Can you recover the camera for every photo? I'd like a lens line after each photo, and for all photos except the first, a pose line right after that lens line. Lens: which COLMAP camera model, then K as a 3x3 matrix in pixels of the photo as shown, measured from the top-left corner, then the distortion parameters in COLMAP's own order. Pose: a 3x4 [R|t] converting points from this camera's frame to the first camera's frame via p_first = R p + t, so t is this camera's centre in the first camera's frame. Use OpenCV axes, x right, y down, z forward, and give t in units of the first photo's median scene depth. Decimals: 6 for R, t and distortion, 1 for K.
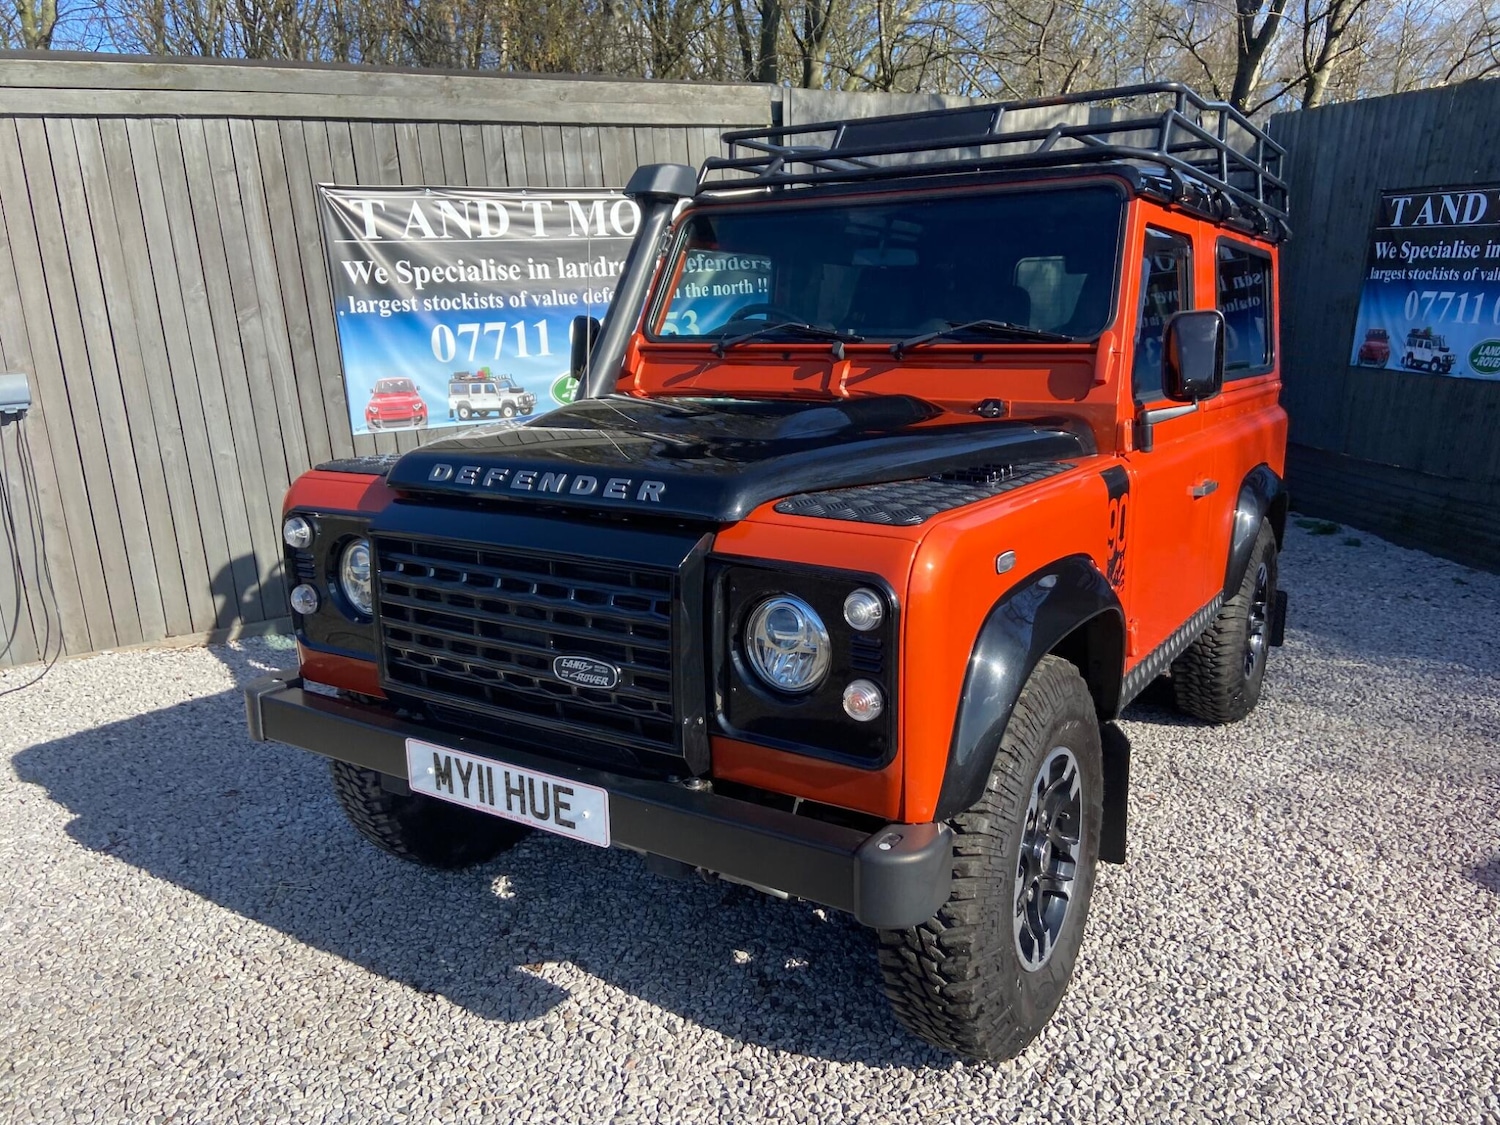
lens RADIAL K [[1127.0, 0, 755.5], [0, 1127.0, 551.2], [0, 0, 1]] dist [0.121803, -0.150364]
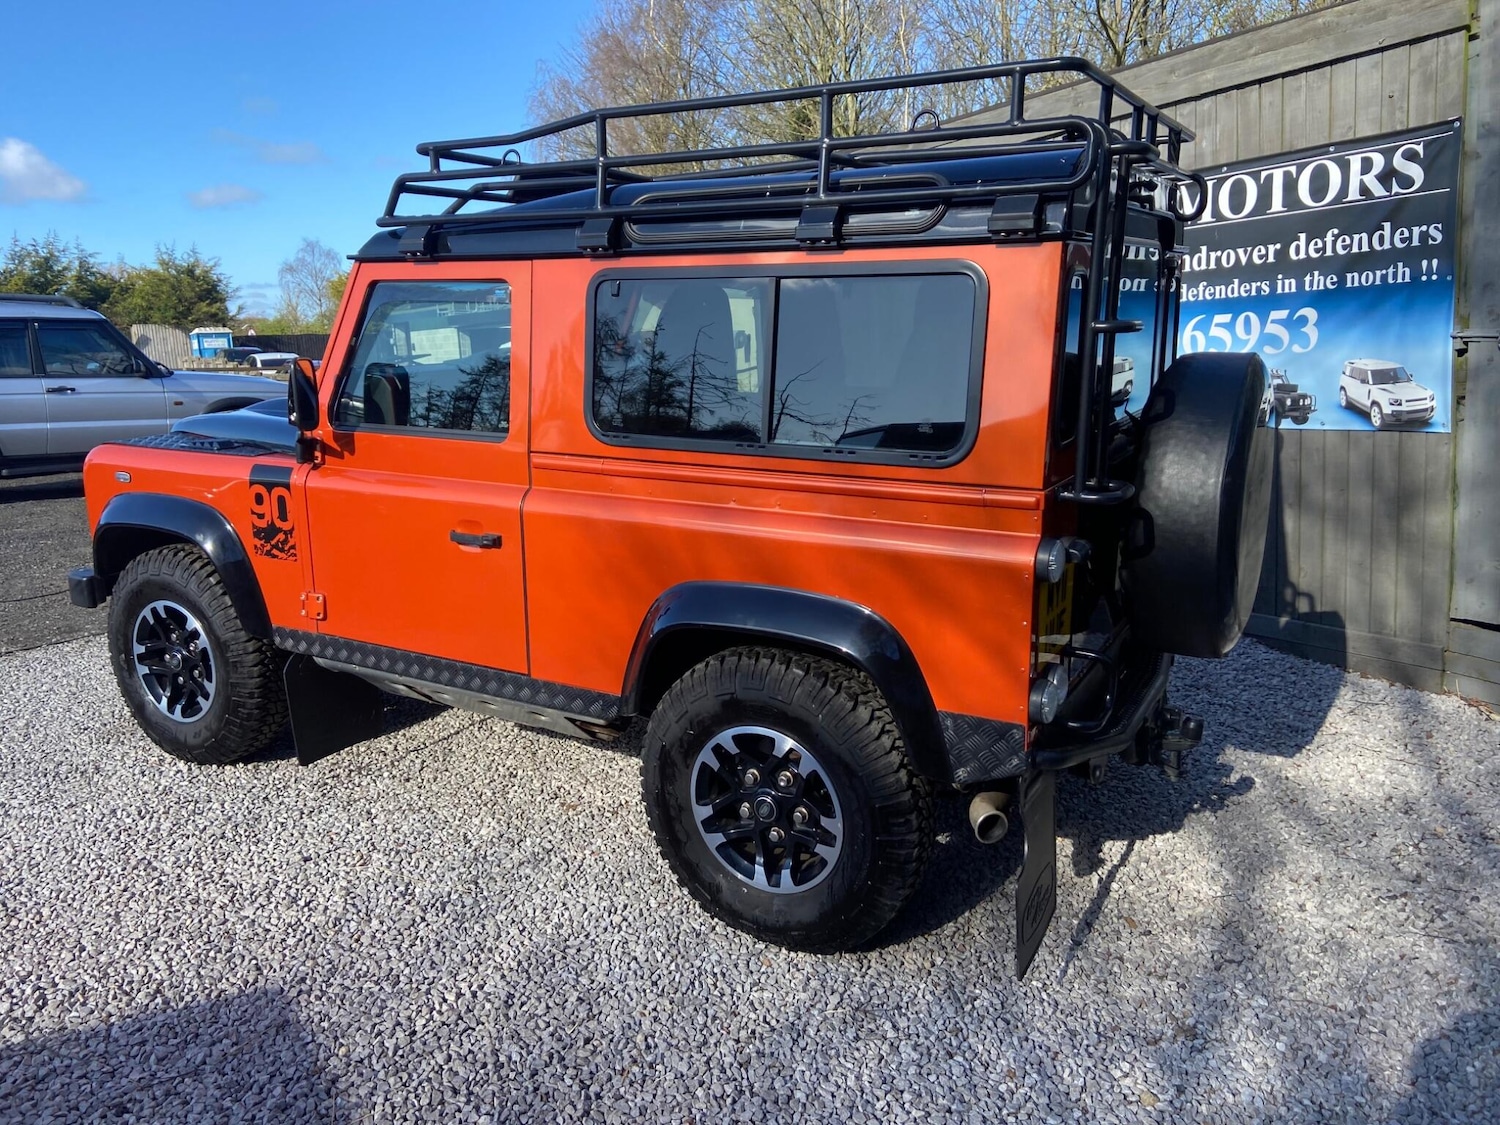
lens RADIAL K [[1127.0, 0, 743.5], [0, 1127.0, 534.7], [0, 0, 1]] dist [0.121803, -0.150364]
pose [[0.047758, 0.208762, -0.976800, 1.419935], [-0.180511, 0.963618, 0.197120, -0.305025], [0.982413, 0.166909, 0.083704, 1.204955]]
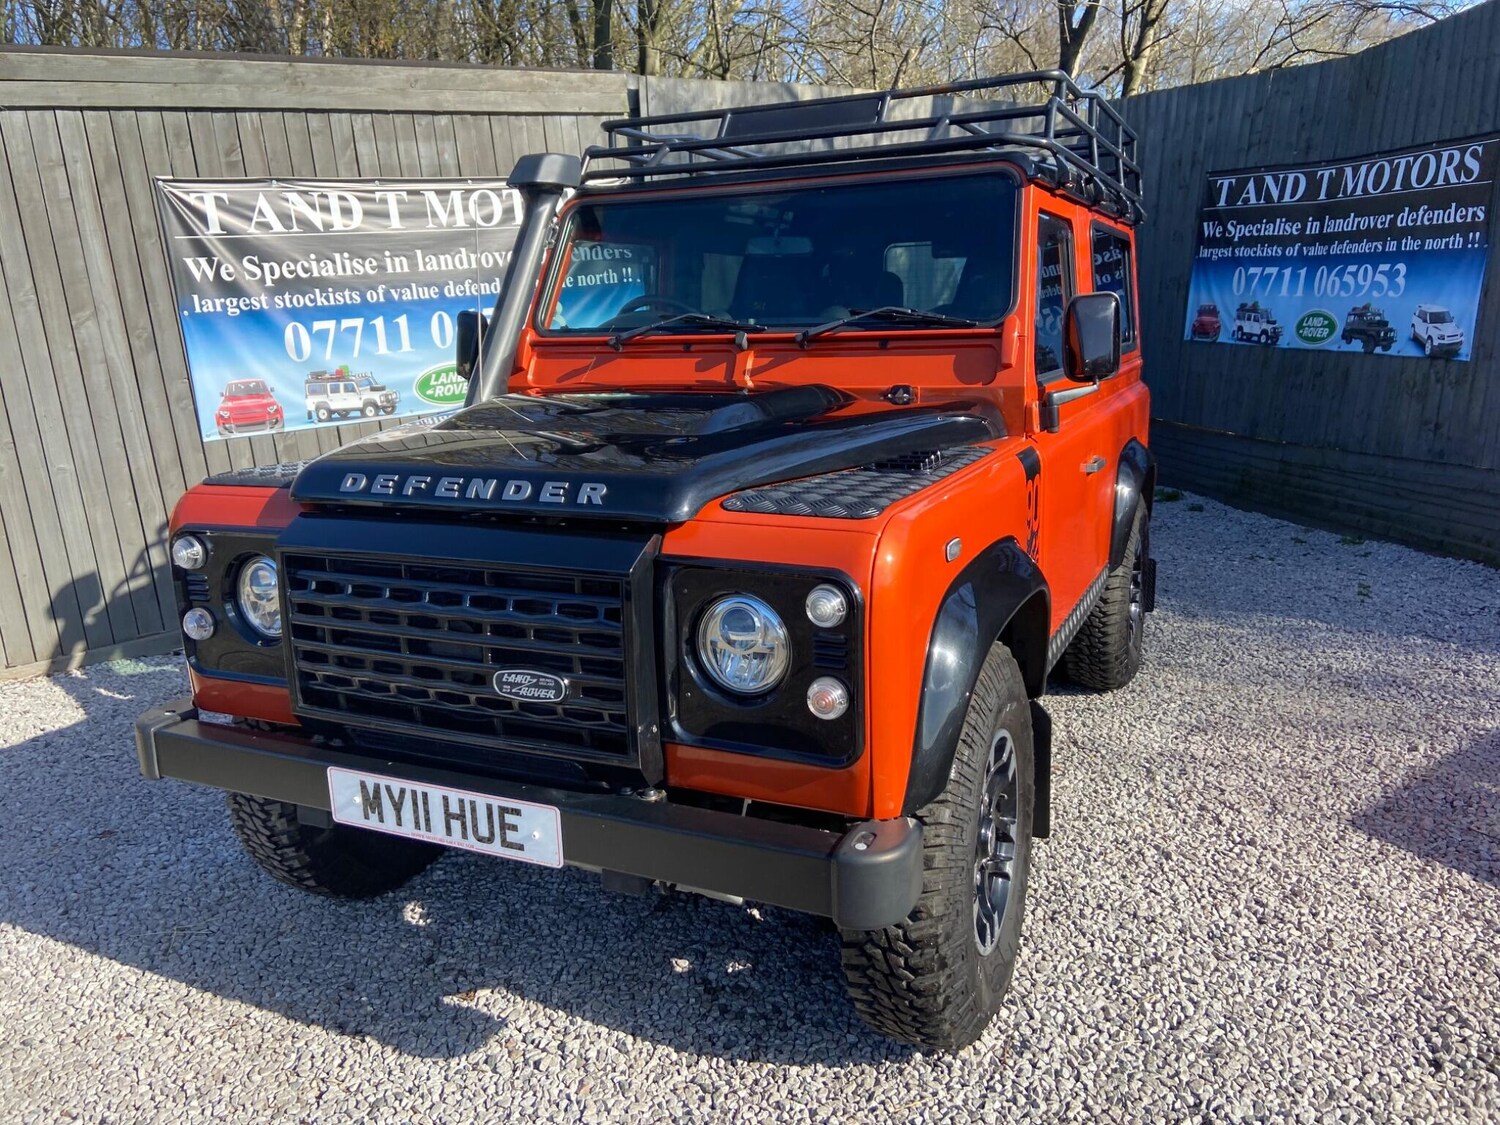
lens RADIAL K [[1127.0, 0, 731.0], [0, 1127.0, 530.1], [0, 0, 1]] dist [0.121803, -0.150364]
pose [[0.992615, -0.046439, 0.112069, -0.052888], [0.047136, 0.998882, -0.003579, -0.008483], [-0.111778, 0.008835, 0.993694, 0.018035]]
